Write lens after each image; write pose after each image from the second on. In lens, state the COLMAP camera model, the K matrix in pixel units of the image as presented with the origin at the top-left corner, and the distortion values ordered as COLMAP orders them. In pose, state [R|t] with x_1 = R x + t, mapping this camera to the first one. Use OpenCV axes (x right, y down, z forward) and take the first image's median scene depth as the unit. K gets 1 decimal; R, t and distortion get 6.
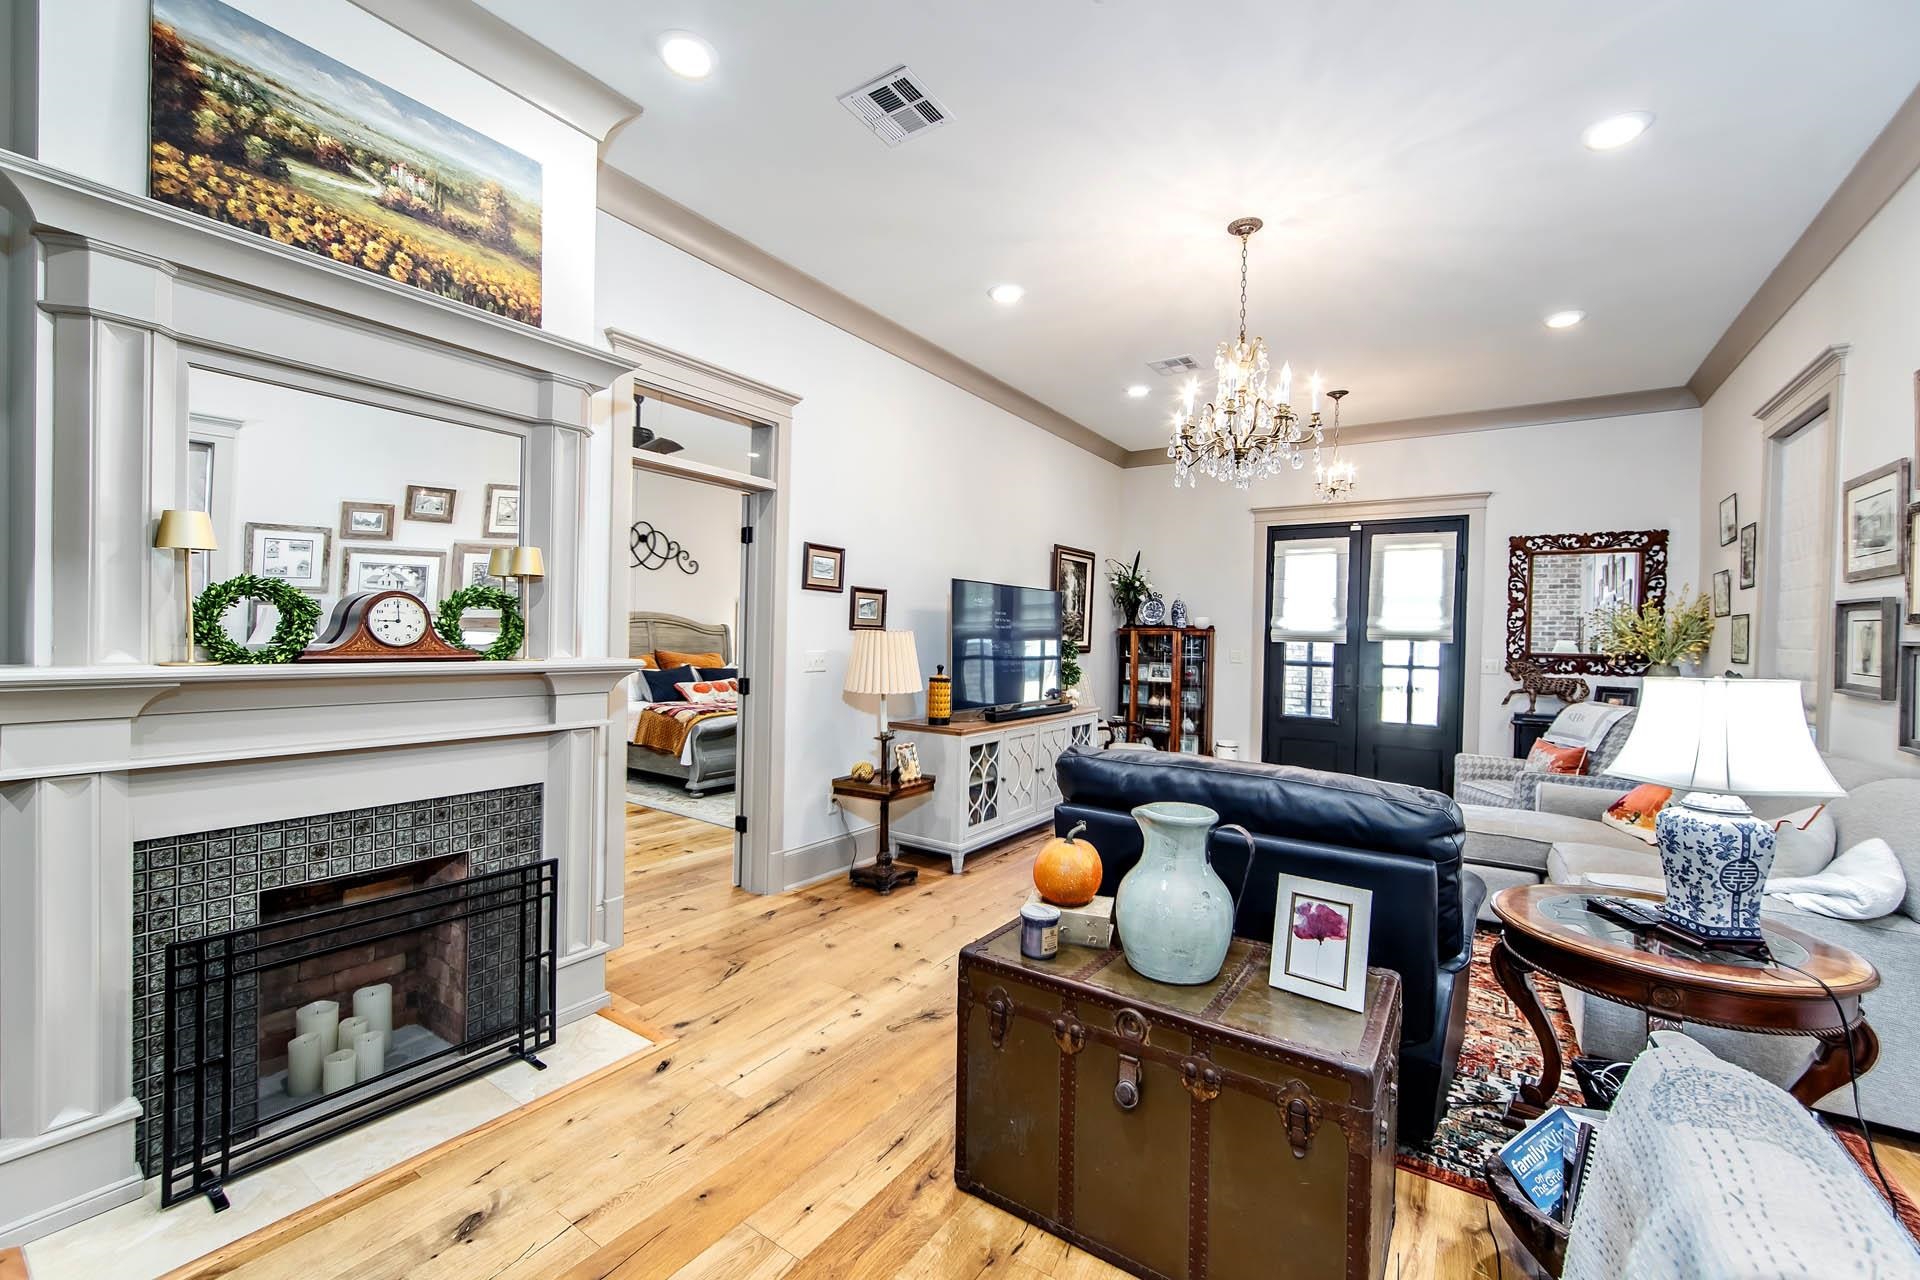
lens RADIAL K [[755.2, 0, 964.9], [0, 755.2, 636.5], [0, 0, 1]] dist [0.001837, 0.000028]
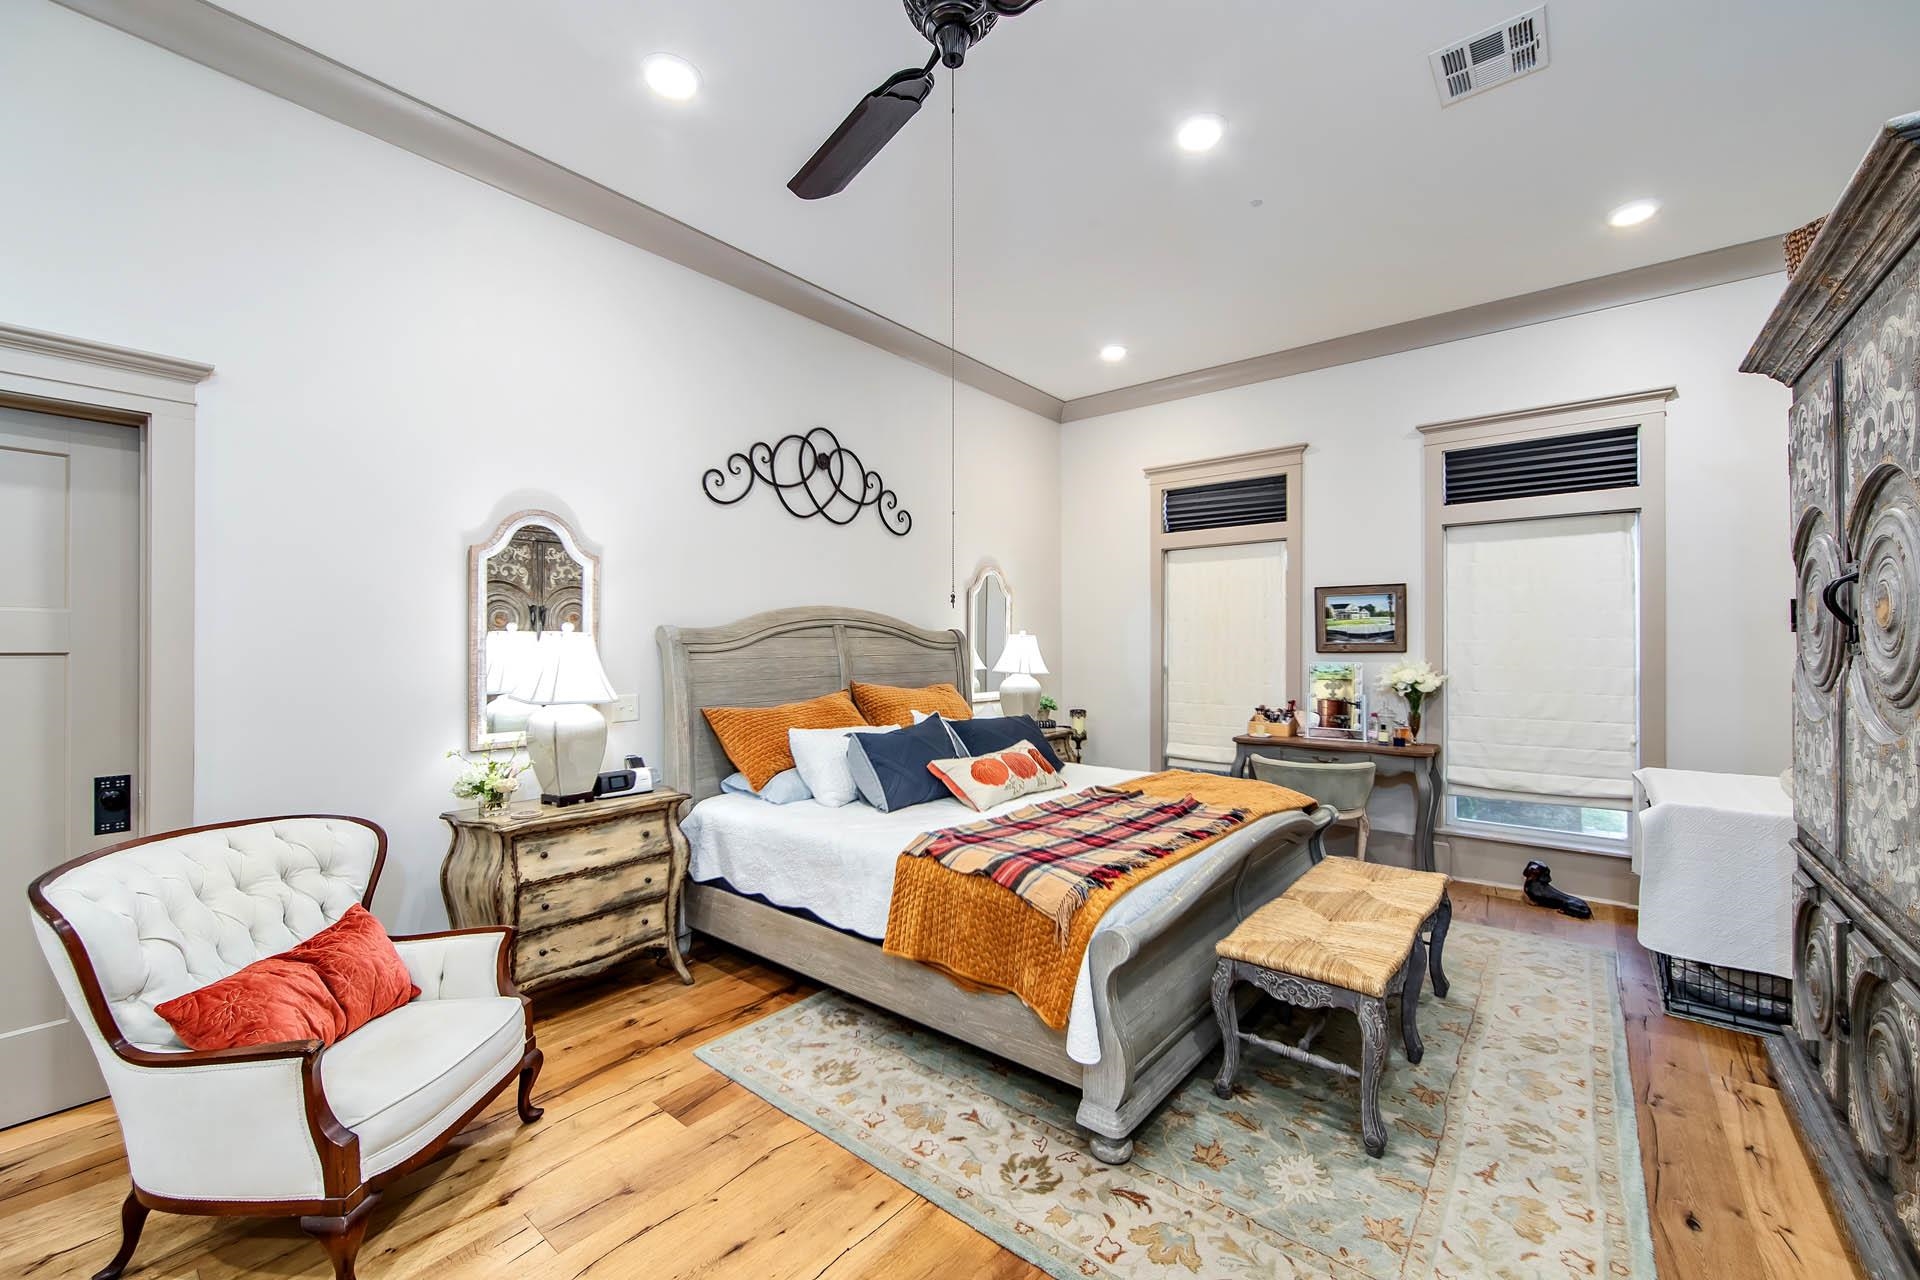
lens RADIAL K [[755.2, 0, 957.7], [0, 755.2, 645.4], [0, 0, 1]] dist [0.001837, 0.000028]
pose [[0.995845, -0.013902, -0.089994, -0.290293], [0.013503, 0.999896, -0.005034, -0.002693], [0.090055, 0.003798, 0.995930, 0.501104]]
